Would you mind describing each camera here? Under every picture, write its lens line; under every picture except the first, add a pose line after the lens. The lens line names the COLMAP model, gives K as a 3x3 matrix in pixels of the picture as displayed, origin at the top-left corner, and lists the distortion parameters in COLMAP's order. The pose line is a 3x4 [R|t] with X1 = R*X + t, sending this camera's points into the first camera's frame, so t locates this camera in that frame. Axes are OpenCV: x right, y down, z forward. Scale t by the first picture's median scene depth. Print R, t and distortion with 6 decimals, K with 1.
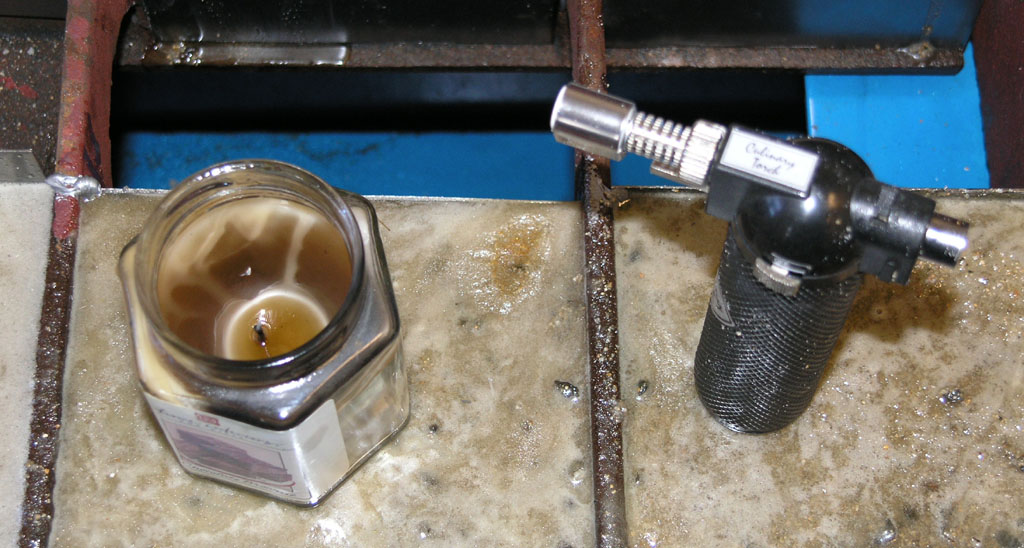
lens RADIAL K [[1868.5, 0, 517.0], [0, 1868.5, 277.8], [0, 0, 1]] dist [0.003919, 0.000000]
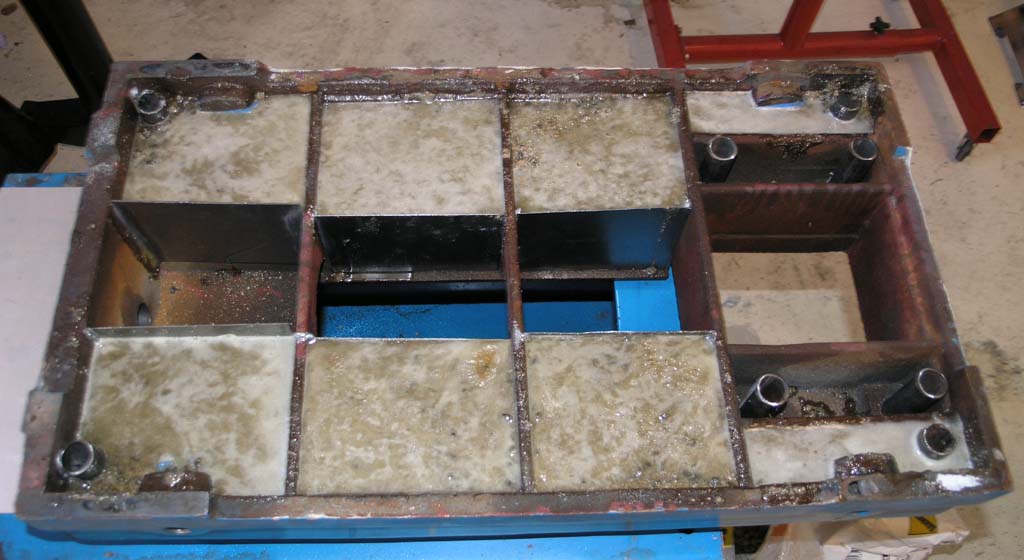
lens RADIAL K [[876.1, 0, 508.3], [0, 876.1, 285.1], [0, 0, 1]] dist [-0.118846, 0.037708]
pose [[0.999304, -0.017270, 0.033057, -0.006933], [0.019966, 0.996344, -0.083061, -0.017079], [-0.031502, 0.083663, 0.995996, -0.150590]]
